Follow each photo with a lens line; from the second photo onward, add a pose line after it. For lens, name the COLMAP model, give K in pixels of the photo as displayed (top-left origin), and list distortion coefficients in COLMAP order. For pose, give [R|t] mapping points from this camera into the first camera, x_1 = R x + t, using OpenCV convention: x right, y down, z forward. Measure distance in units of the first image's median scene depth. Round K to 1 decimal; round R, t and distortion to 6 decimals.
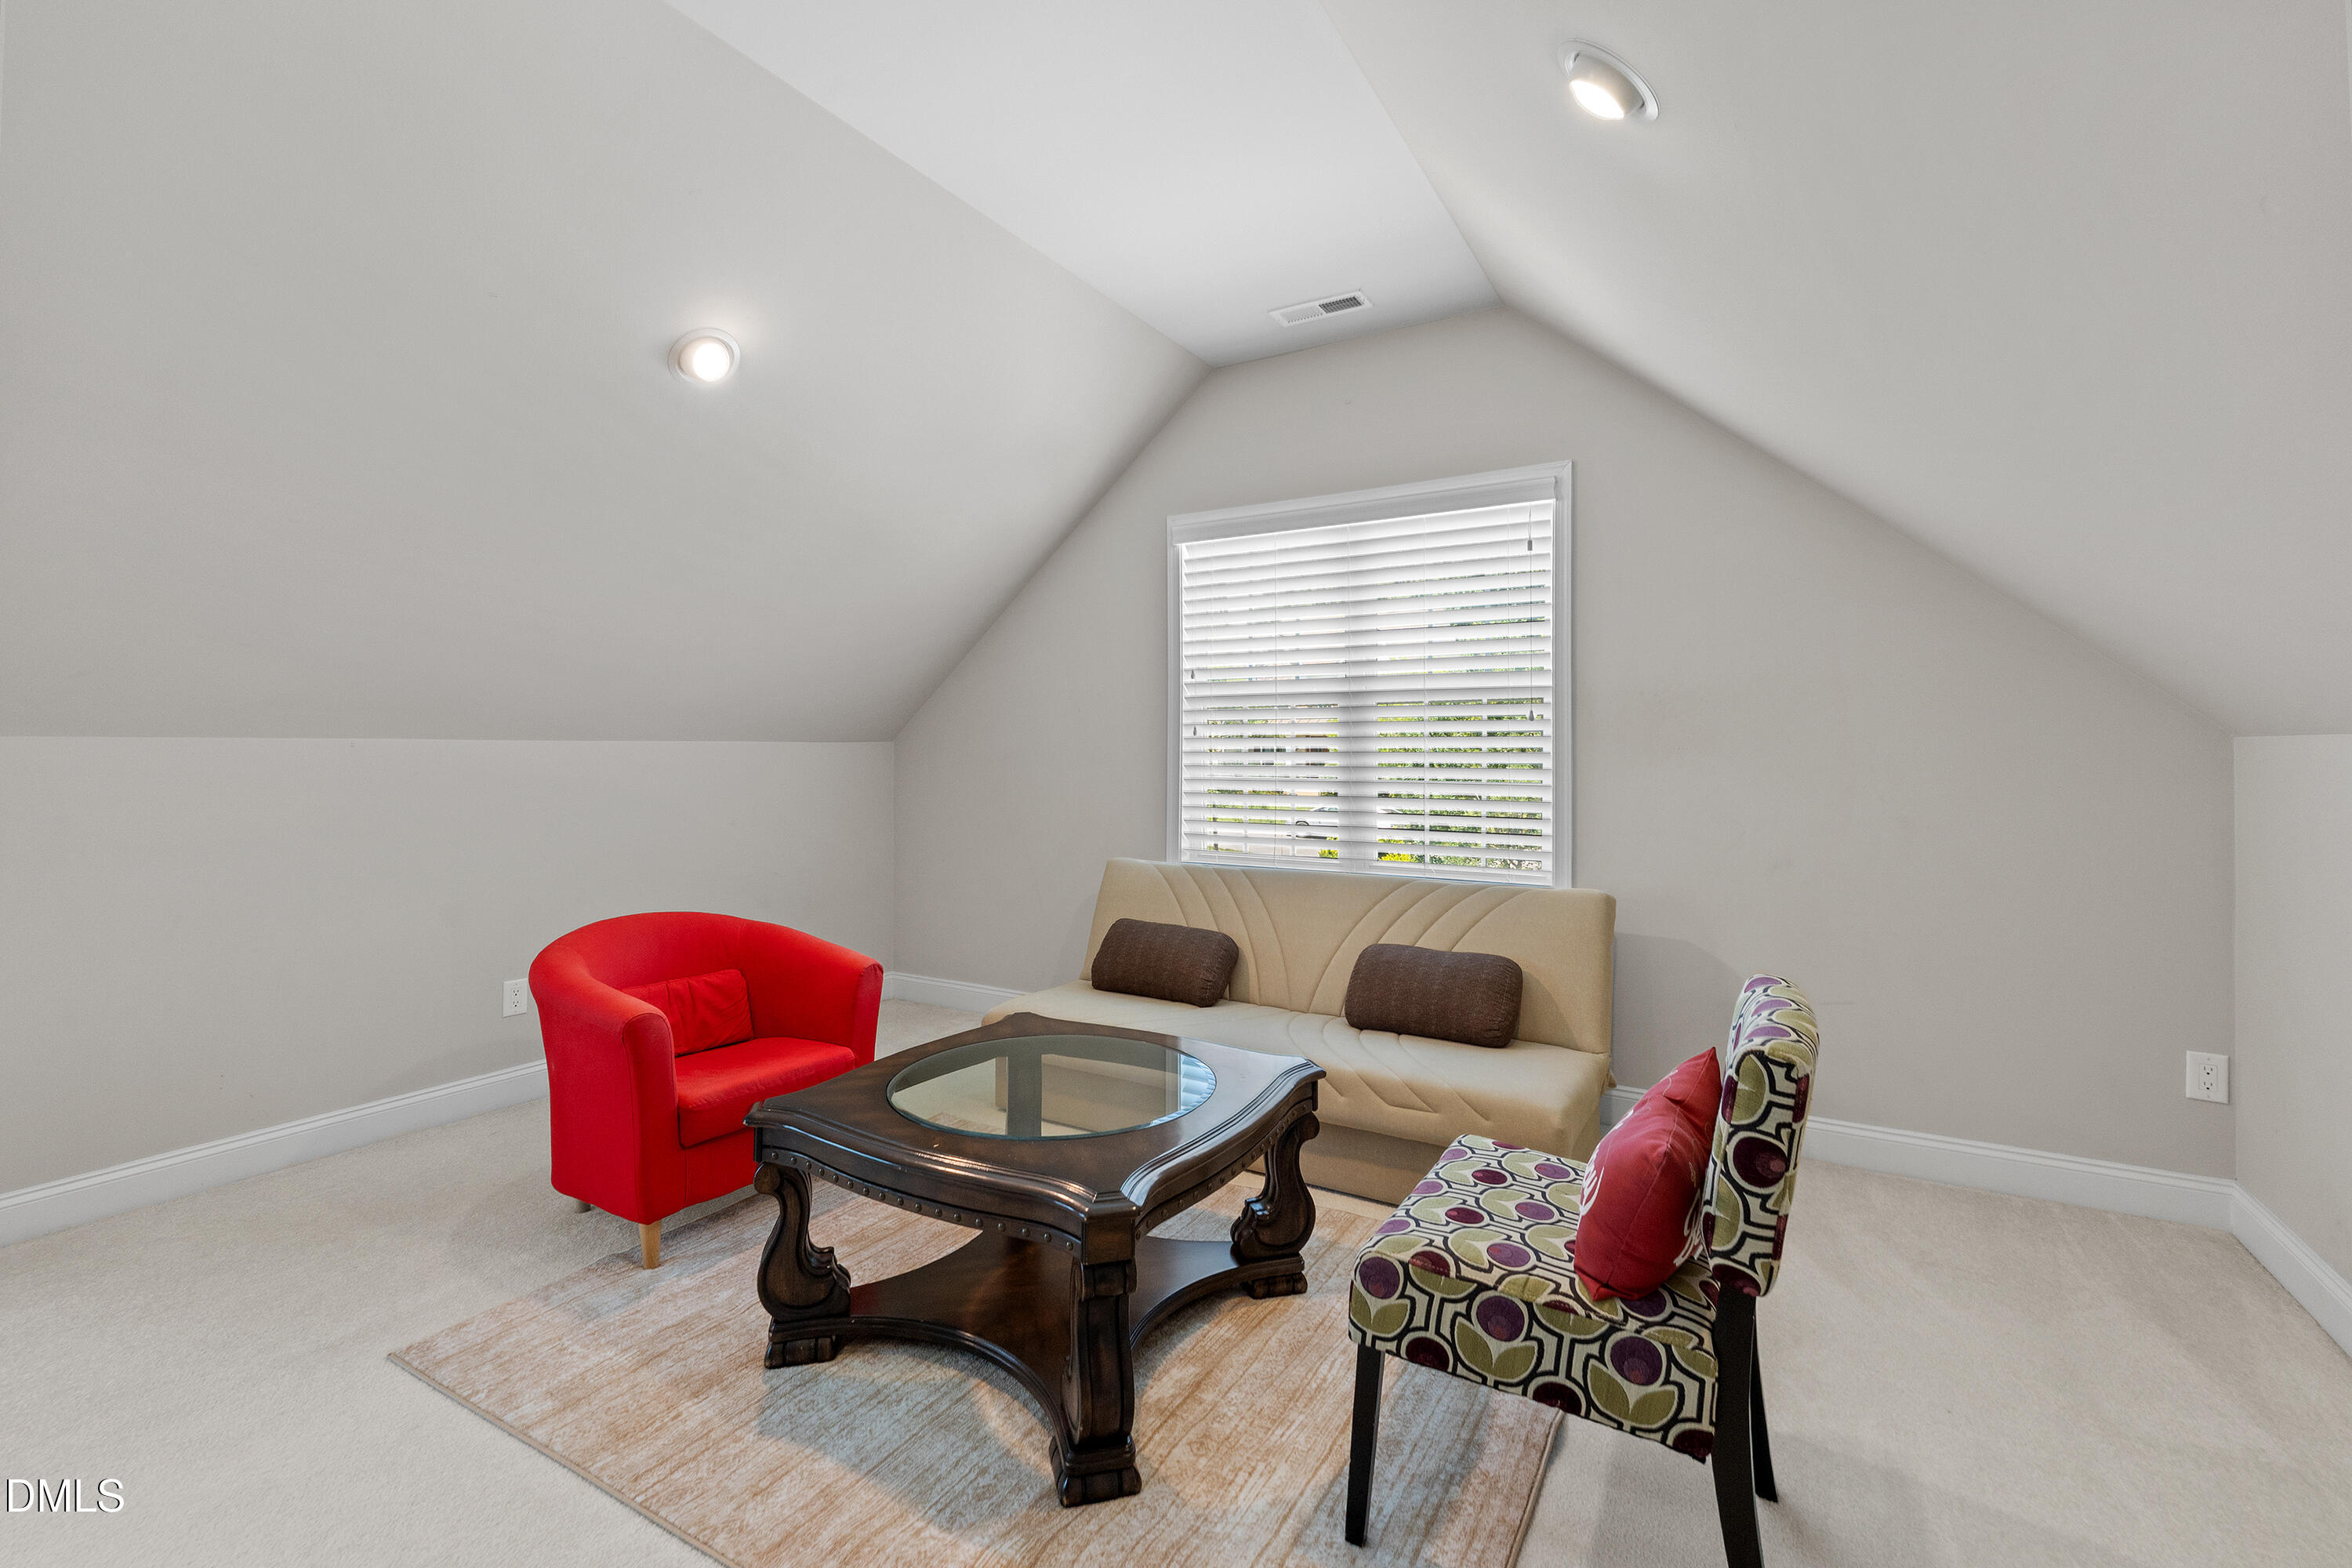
lens RADIAL K [[1036.7, 0, 1178.9], [0, 1036.7, 740.7], [0, 0, 1]] dist [0.000768, 0.000202]
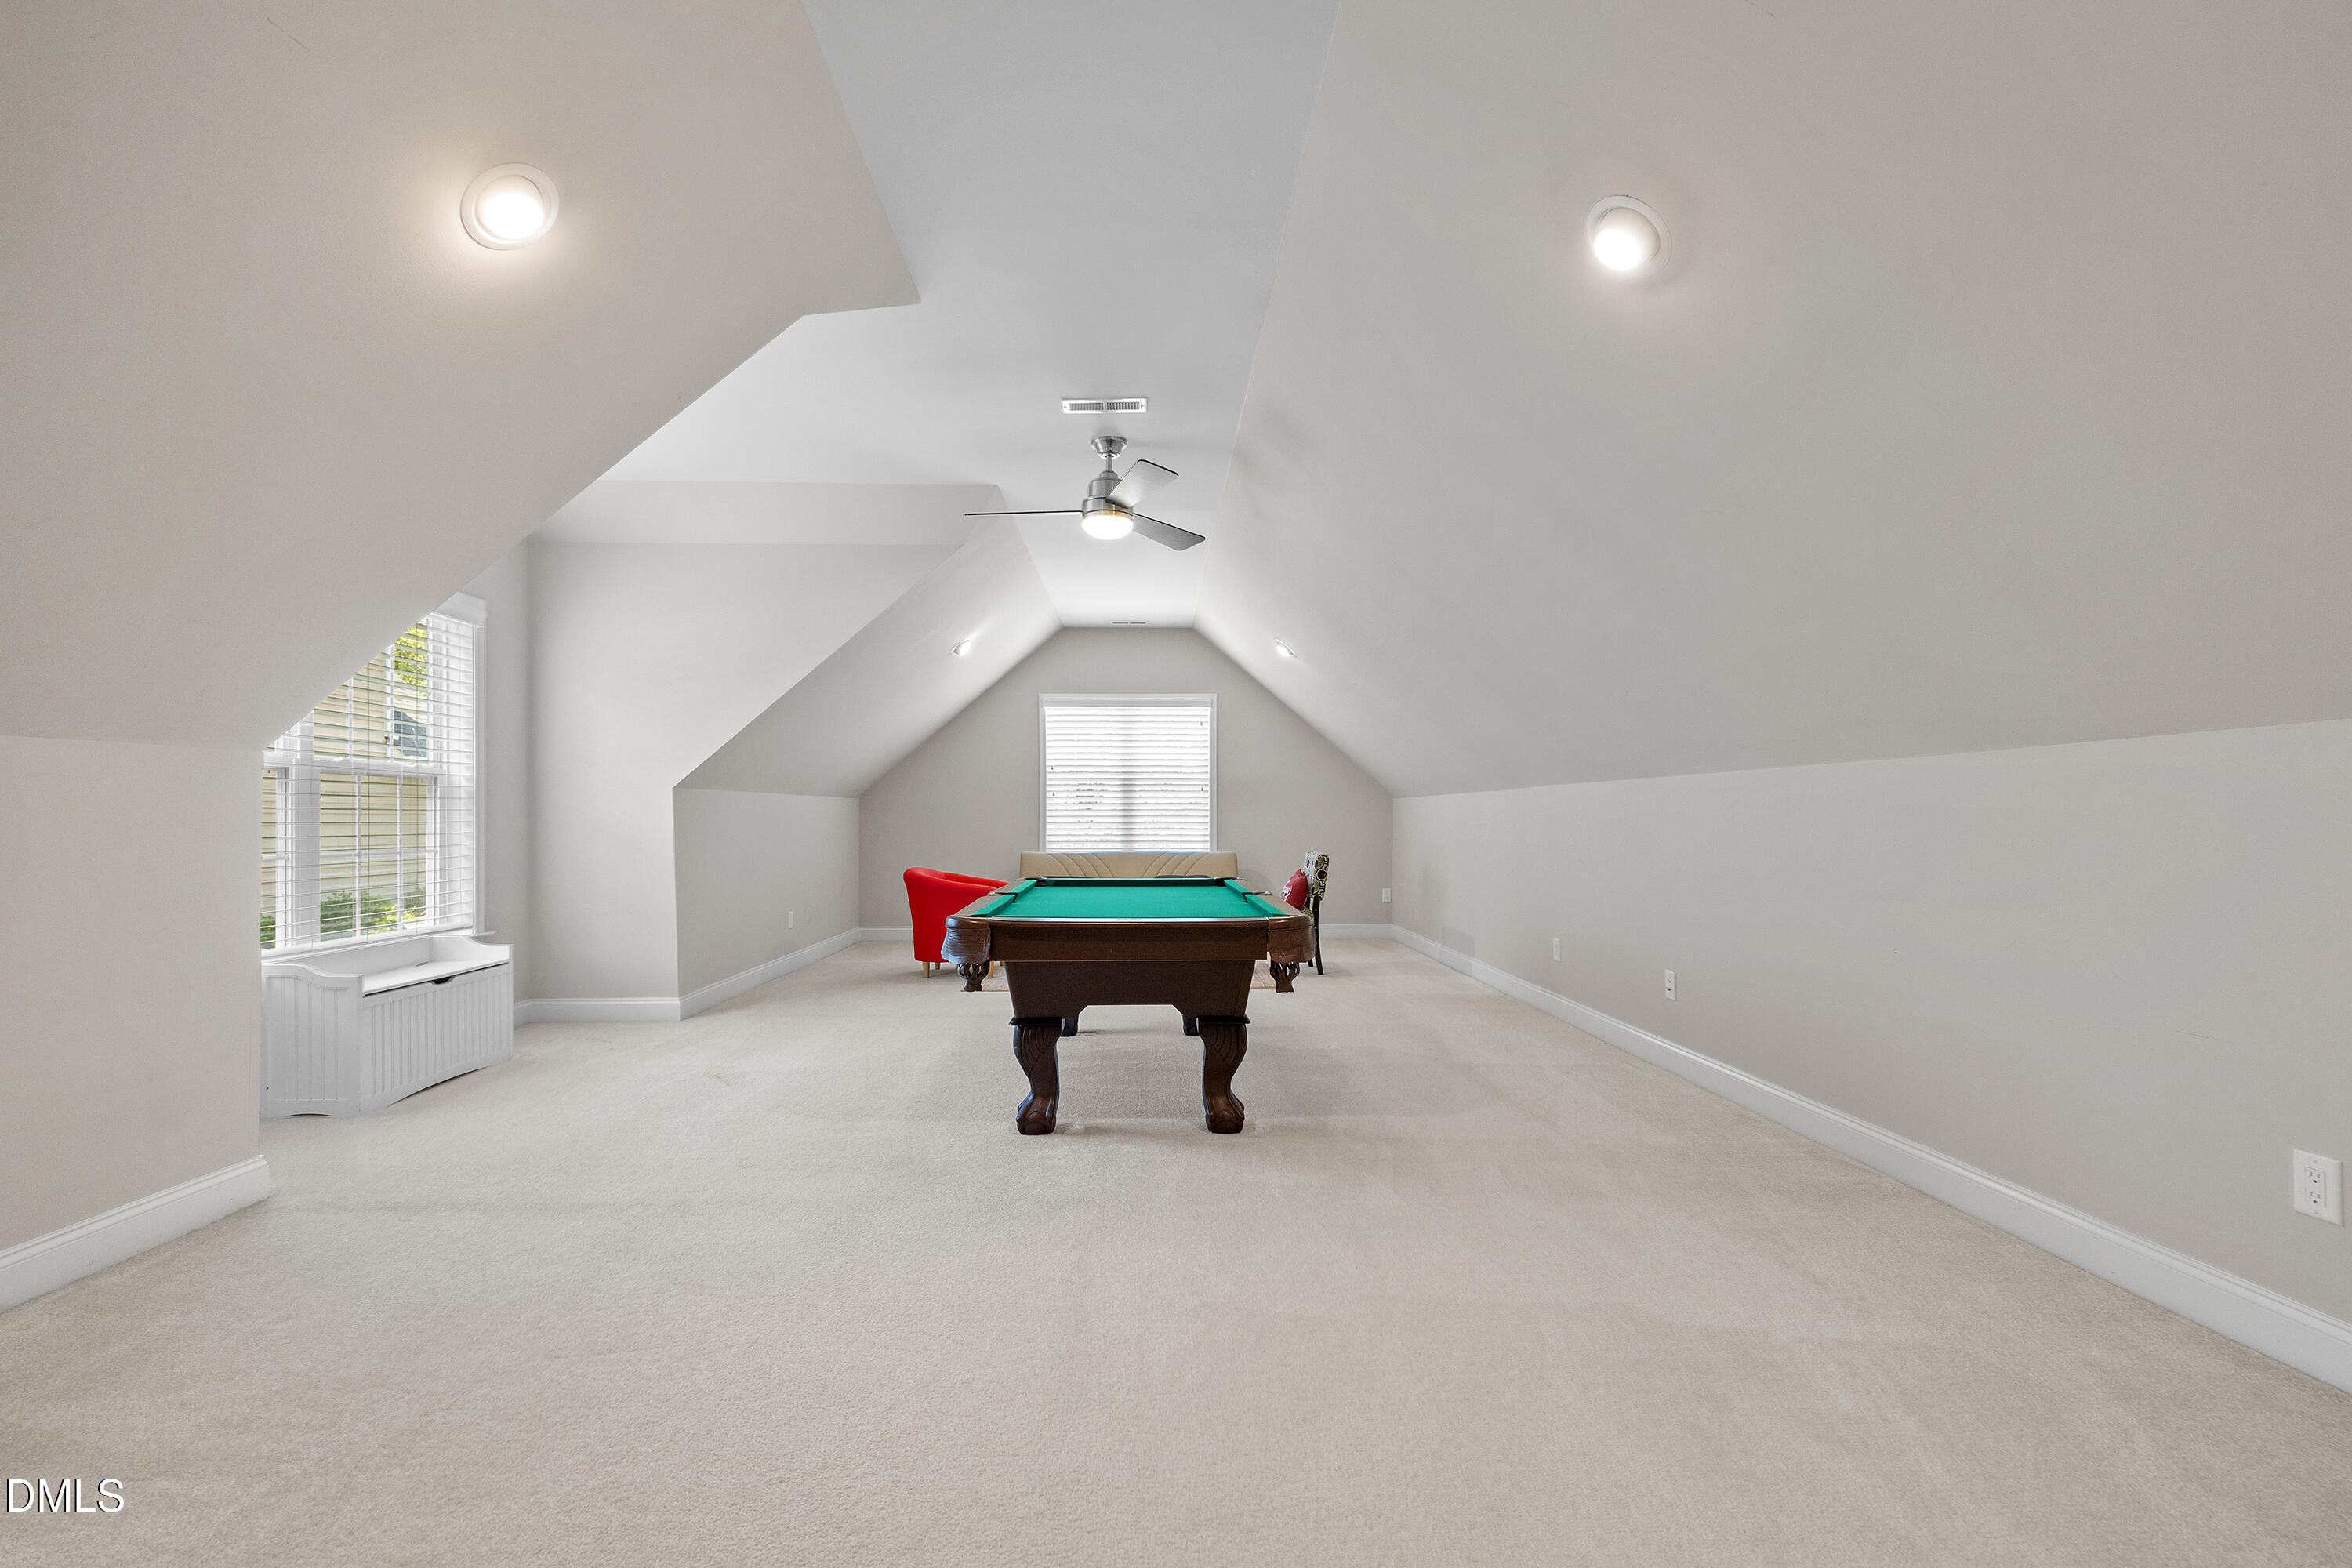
lens RADIAL K [[984.0, 0, 1178.9], [0, 984.0, 773.4], [0, 0, 1]] dist [0.000421, 0.000121]
pose [[0.847177, 0.018256, 0.530997, -1.012520], [-0.004104, 0.999605, -0.027819, 0.009203], [-0.531294, 0.021388, 0.846917, -1.068331]]
